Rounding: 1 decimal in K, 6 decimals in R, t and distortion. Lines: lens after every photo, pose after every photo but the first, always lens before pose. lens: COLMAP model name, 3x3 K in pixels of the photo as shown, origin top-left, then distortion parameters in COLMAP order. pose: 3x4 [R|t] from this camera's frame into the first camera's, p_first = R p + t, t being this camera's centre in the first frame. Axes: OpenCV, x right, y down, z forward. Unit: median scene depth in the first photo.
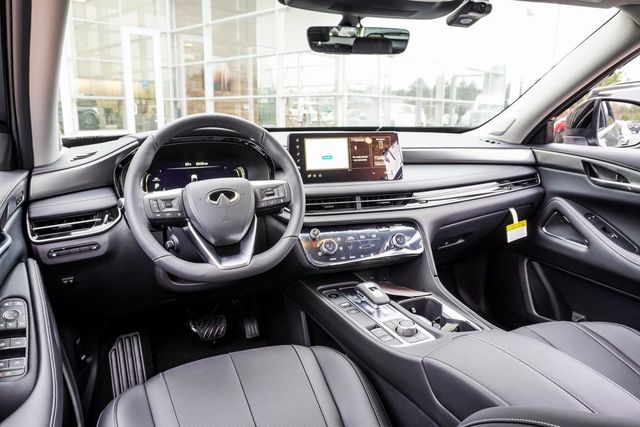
lens RADIAL K [[482.2, 0, 323.6], [0, 482.2, 216.3], [0, 0, 1]] dist [-0.029480, -0.008040]
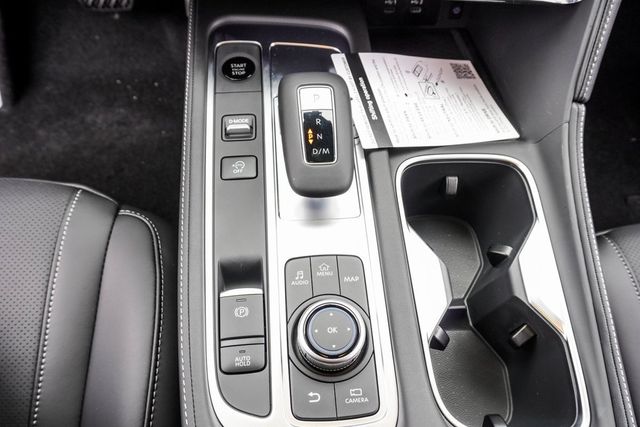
lens RADIAL K [[522.8, 0, 320.1], [0, 522.8, 213.3], [0, 0, 1]] dist [-0.014778, 0.006102]
pose [[0.931089, 0.336222, -0.141523, 0.148809], [-0.131898, 0.671993, 0.728717, -0.036193], [0.340113, -0.659833, 0.670032, 0.666417]]
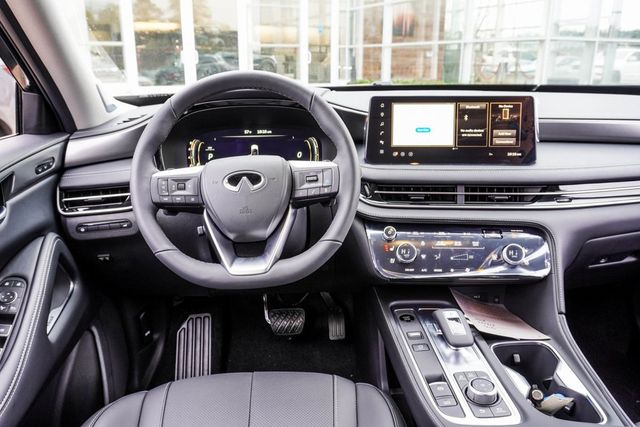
lens RADIAL K [[522.8, 0, 319.5], [0, 522.8, 216.8], [0, 0, 1]] dist [-0.014778, 0.006102]
pose [[0.930066, 0.099724, -0.353599, 0.155416], [-0.071506, 0.993186, 0.092024, -0.052262], [0.360366, -0.060304, 0.930860, 0.193899]]
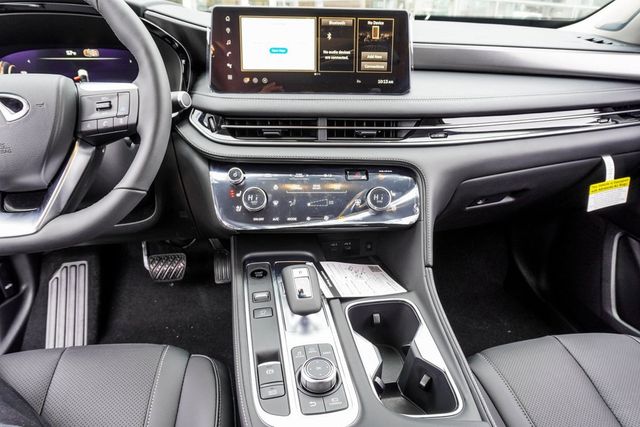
lens RADIAL K [[433.4, 0, 321.0], [0, 433.4, 216.6], [0, 0, 1]] dist [-0.033123, 0.018403]
pose [[0.964391, 0.126034, -0.232519, 0.213103], [-0.073913, 0.972559, 0.220604, -0.041615], [0.253942, -0.195562, 0.947243, 0.454395]]
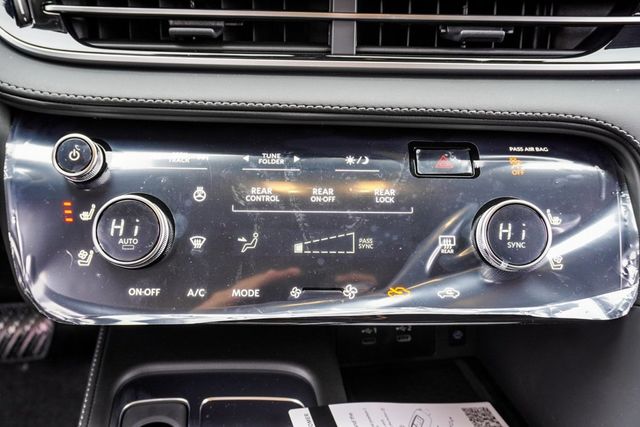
lens RADIAL K [[638.7, 0, 317.0], [0, 638.7, 221.8], [0, 0, 1]] dist [-0.003015, 0.000000]
pose [[0.952095, 0.156321, -0.262829, 0.146763], [-0.083552, 0.959746, 0.268155, -0.018008], [0.294167, -0.233349, 0.926830, 0.722506]]
